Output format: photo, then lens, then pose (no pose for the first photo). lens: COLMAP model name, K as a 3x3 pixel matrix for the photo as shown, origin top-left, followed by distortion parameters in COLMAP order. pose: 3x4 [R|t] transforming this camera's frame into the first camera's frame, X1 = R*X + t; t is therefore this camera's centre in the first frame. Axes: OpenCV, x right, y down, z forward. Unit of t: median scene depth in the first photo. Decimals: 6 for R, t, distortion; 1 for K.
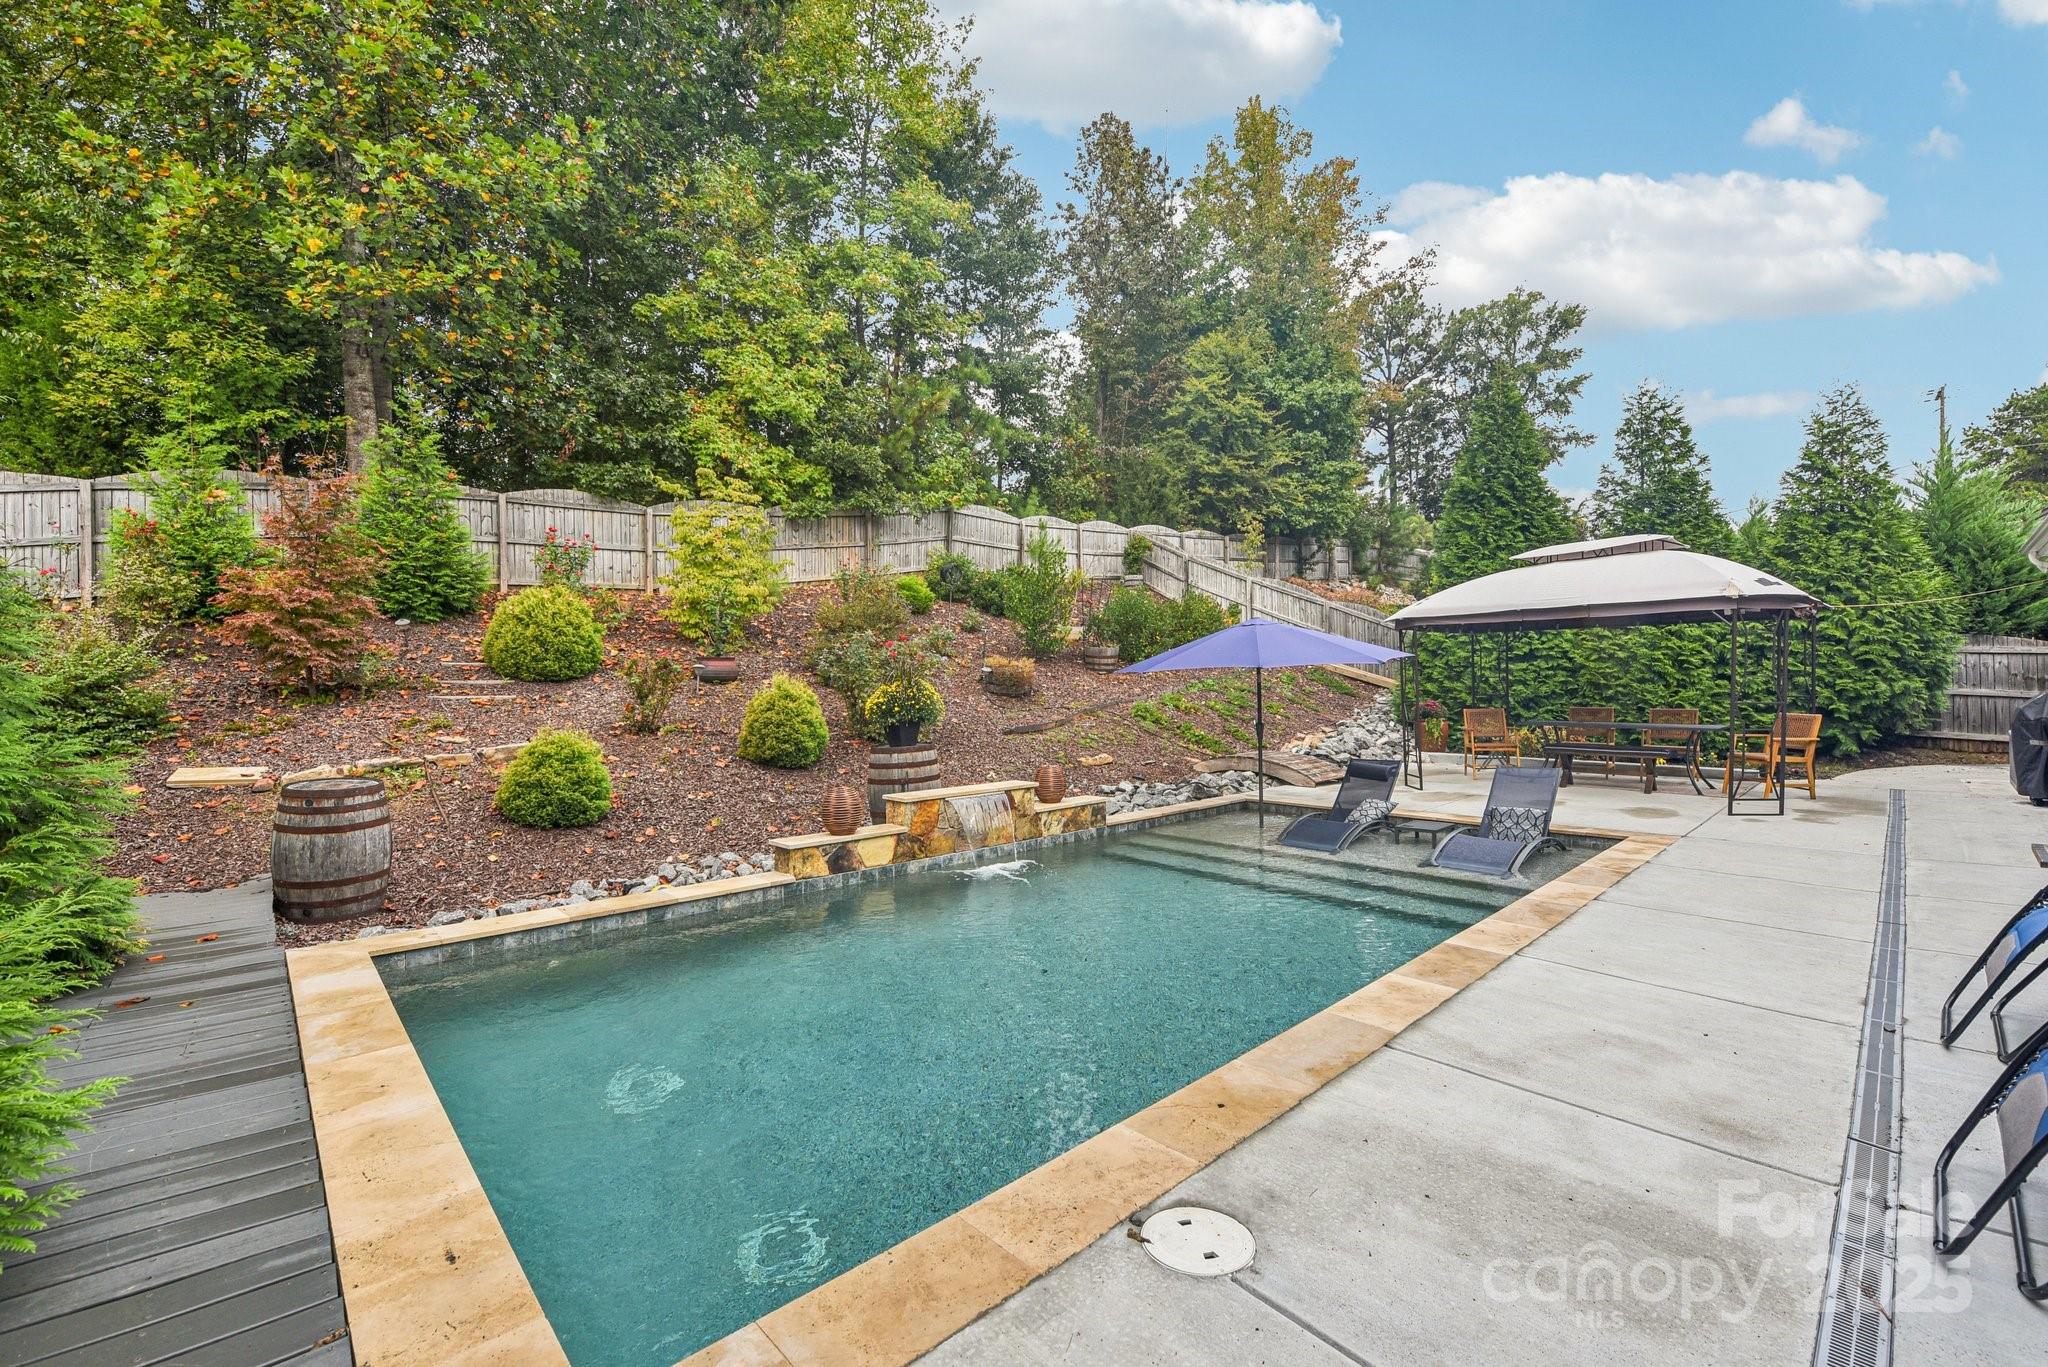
lens RADIAL K [[795.6, 0, 1025.7], [0, 795.6, 733.3], [0, 0, 1]] dist [-0.012269, -0.000013]
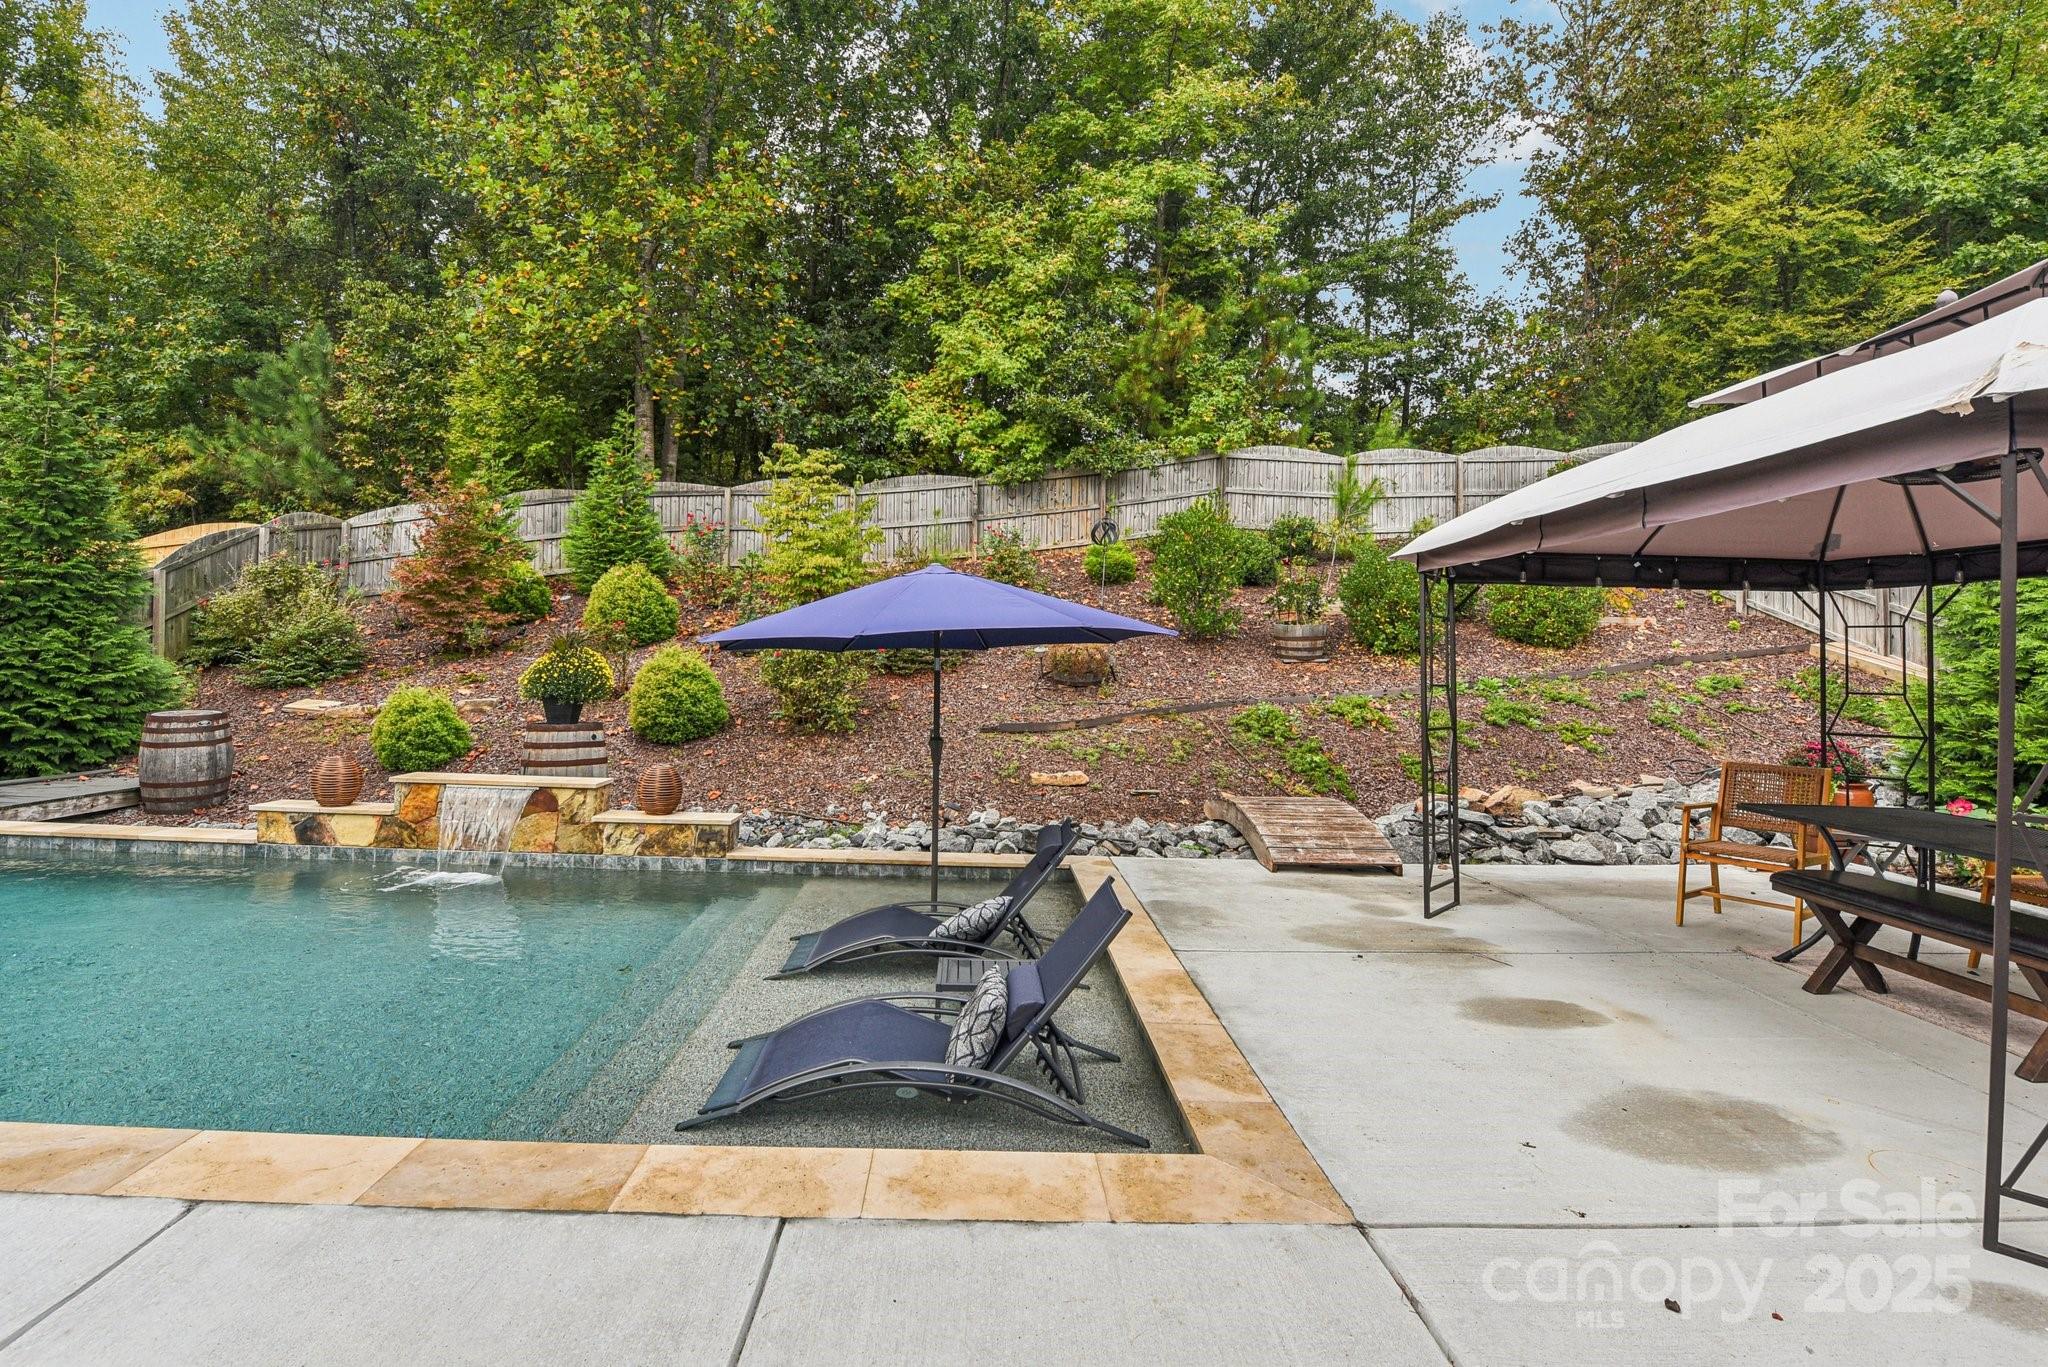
lens RADIAL K [[856.6, 0, 1022.2], [0, 856.6, 682.1], [0, 0, 1]] dist [-0.022912, -0.000006]
pose [[0.765842, 0.044234, -0.641506, 0.818321], [-0.076782, 0.996784, -0.022932, -0.046784], [0.638429, 0.066819, 0.766775, 0.589139]]
